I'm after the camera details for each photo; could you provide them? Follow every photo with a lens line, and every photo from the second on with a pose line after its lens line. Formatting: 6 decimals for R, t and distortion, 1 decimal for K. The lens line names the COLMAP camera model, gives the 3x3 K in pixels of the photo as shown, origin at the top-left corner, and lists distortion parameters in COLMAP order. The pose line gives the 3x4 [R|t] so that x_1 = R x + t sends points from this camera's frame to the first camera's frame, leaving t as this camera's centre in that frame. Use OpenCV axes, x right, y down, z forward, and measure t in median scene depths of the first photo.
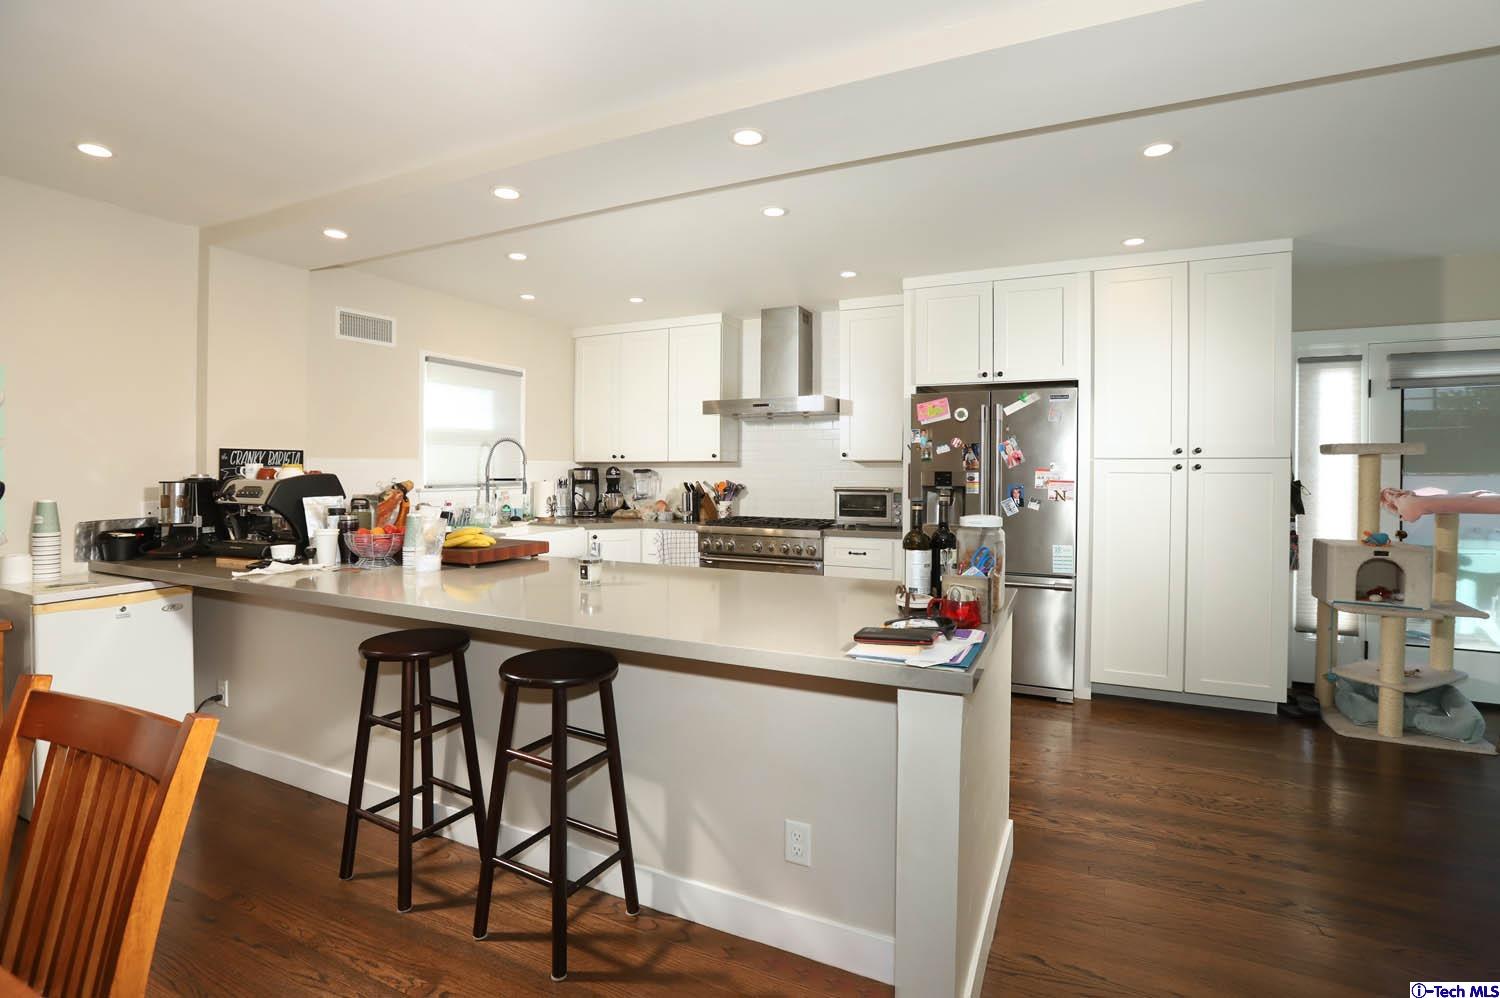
lens RADIAL K [[702.4, 0, 749.1], [0, 702.4, 460.3], [0, 0, 1]] dist [-0.016698, 0.004864]
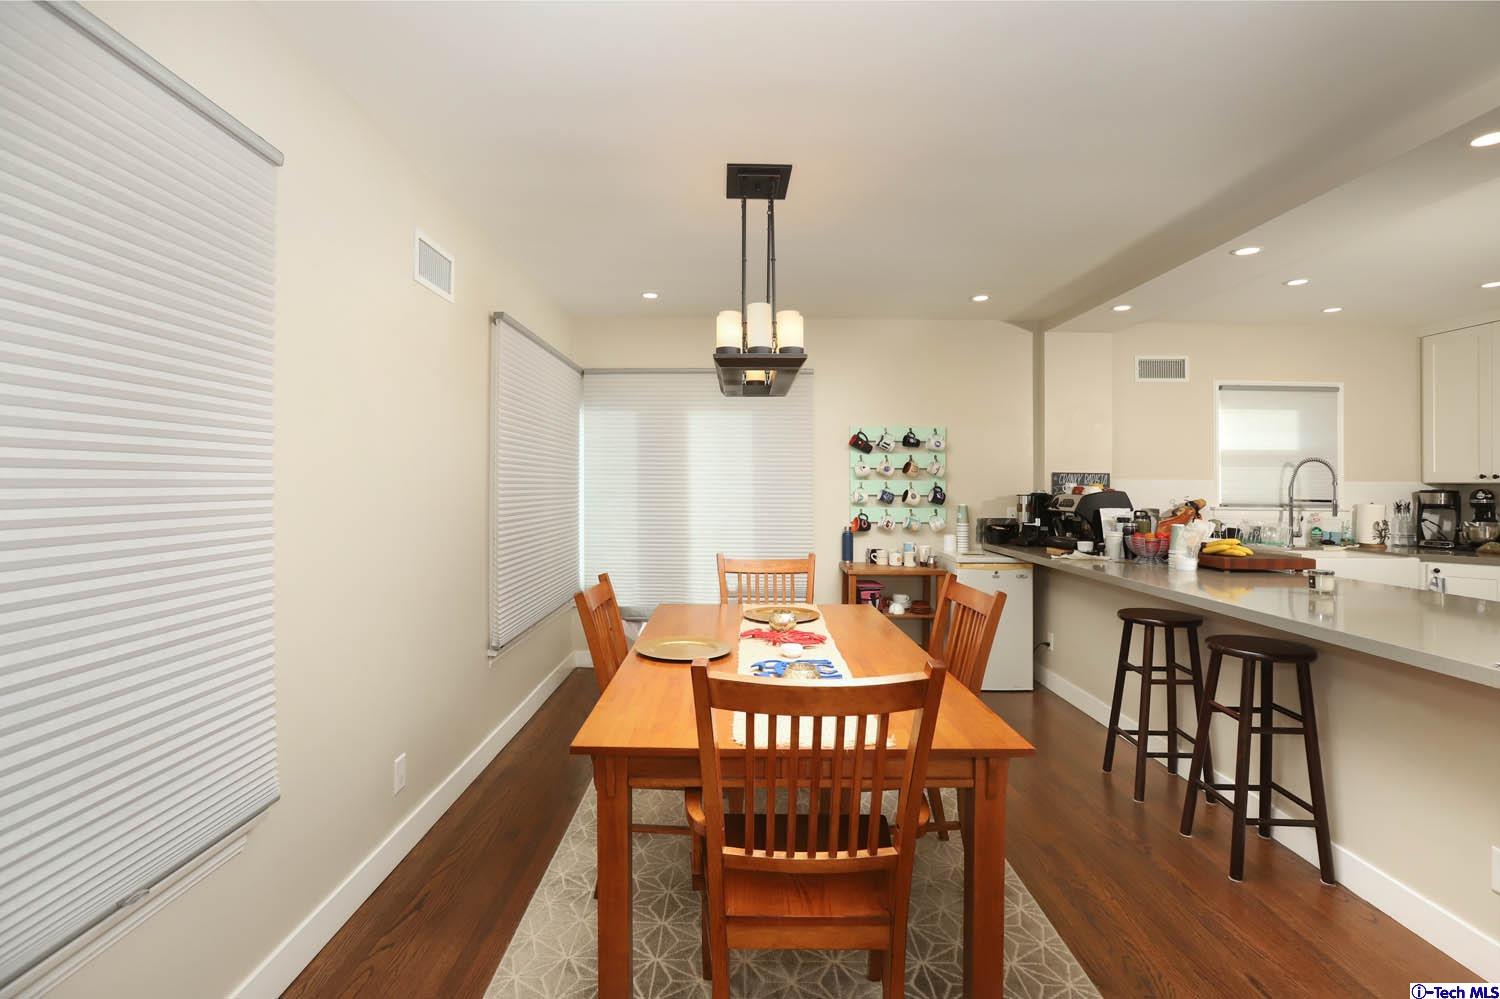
lens RADIAL K [[702.4, 0, 745.3], [0, 702.4, 470.9], [0, 0, 1]] dist [-0.016698, 0.004864]
pose [[0.443219, -0.013023, -0.896319, 0.204020], [-0.001455, 0.999883, -0.015247, 0.001830], [0.896412, 0.008061, 0.443148, -0.164203]]
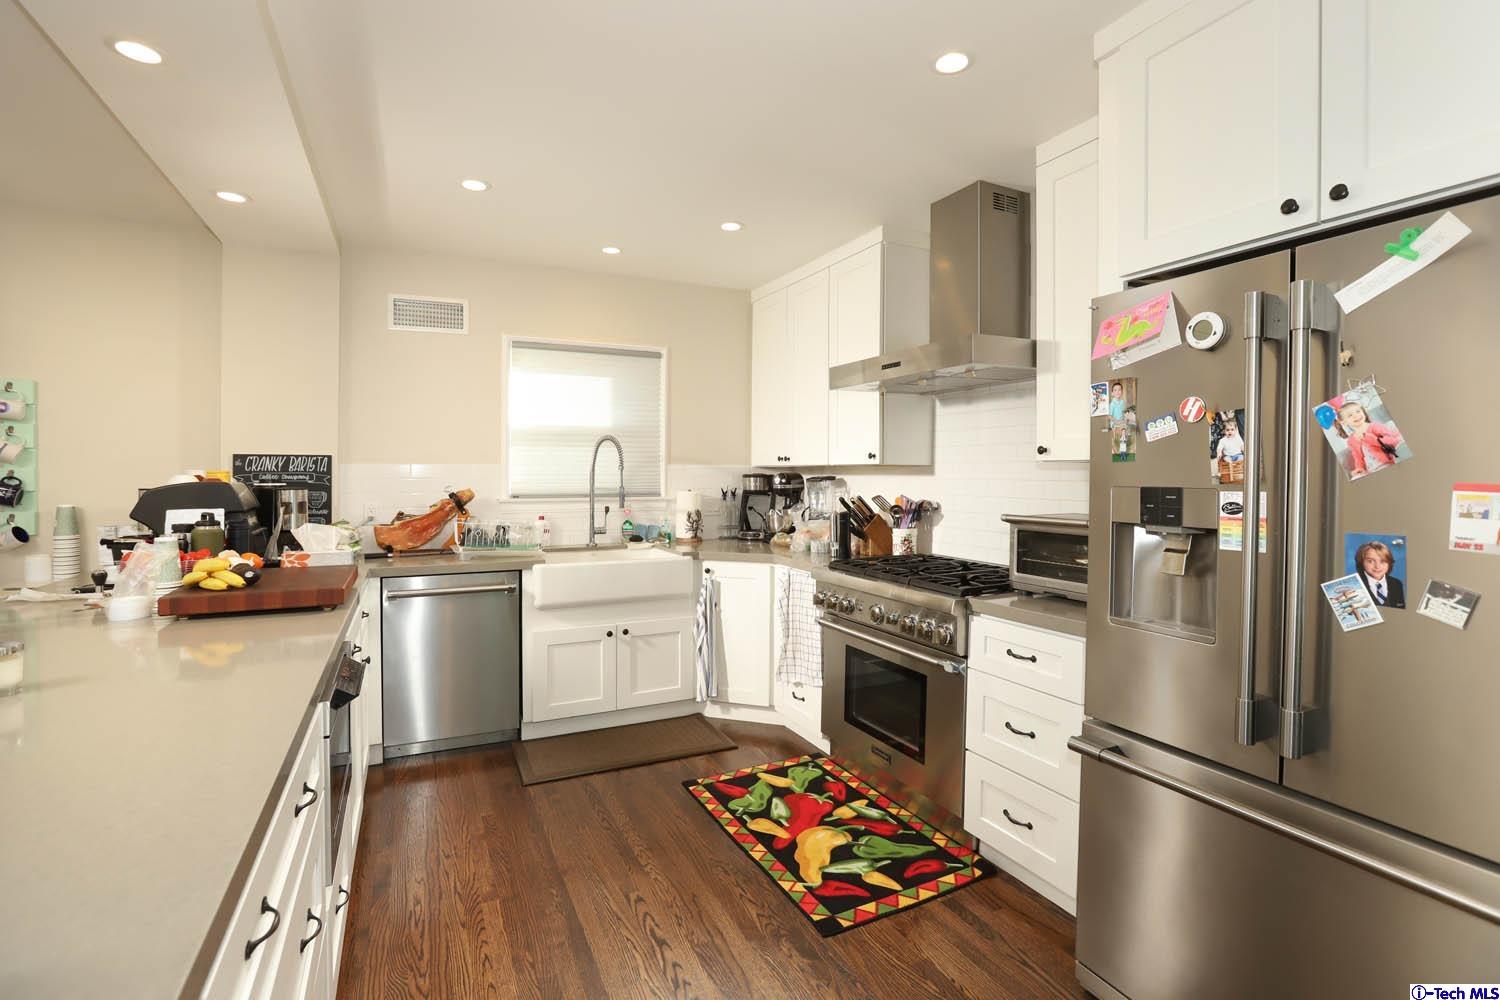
lens RADIAL K [[702.4, 0, 786.0], [0, 702.4, 477.1], [0, 0, 1]] dist [-0.016698, 0.004864]
pose [[0.799656, 0.004283, -0.600443, 0.340984], [0.005138, 0.999889, 0.013975, 0.004034], [0.600436, -0.014260, 0.799546, 0.573061]]
